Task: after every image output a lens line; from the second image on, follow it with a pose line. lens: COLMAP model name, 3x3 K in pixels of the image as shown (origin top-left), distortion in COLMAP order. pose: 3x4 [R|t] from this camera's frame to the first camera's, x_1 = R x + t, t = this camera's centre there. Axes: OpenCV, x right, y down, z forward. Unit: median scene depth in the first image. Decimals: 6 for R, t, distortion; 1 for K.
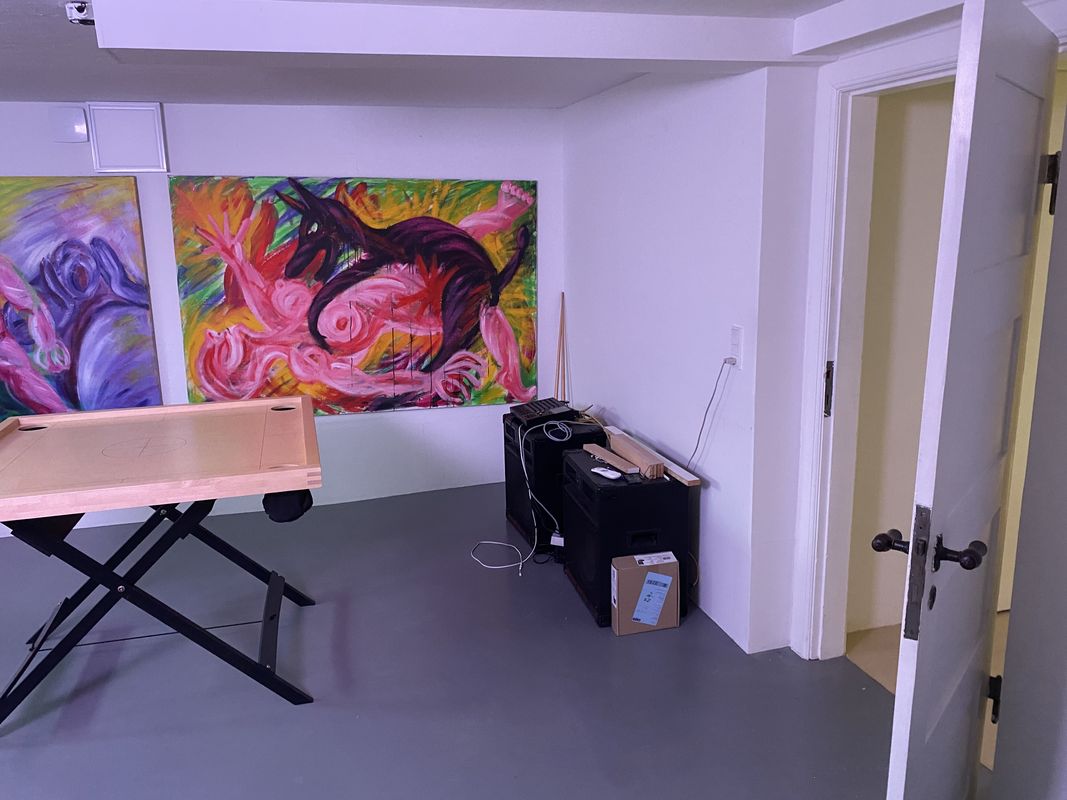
lens RADIAL K [[822.6, 0, 532.6], [0, 822.6, 401.5], [0, 0, 1]] dist [-0.000667, 0.012978]
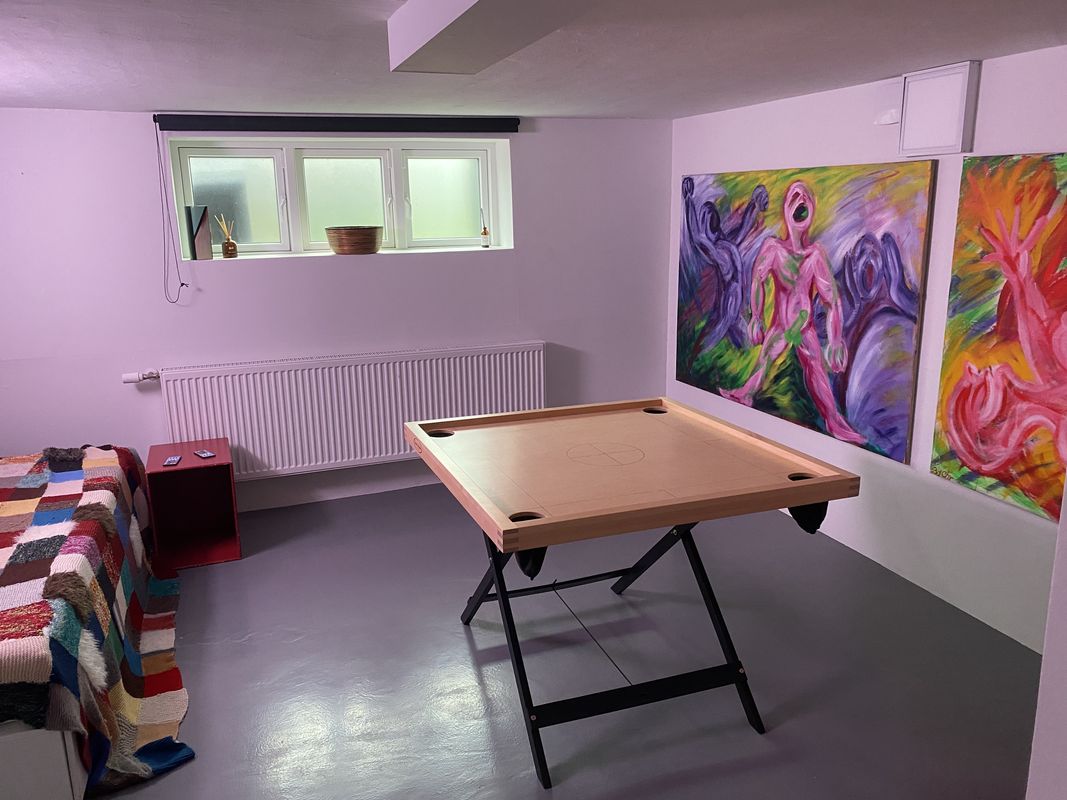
lens RADIAL K [[822.6, 0, 532.1], [0, 822.6, 396.7], [0, 0, 1]] dist [-0.000667, 0.012978]
pose [[0.095936, 0.250940, -0.963237, 0.304466], [-0.199233, 0.952959, 0.228420, -0.153716], [0.975245, 0.169994, 0.141419, 0.525542]]
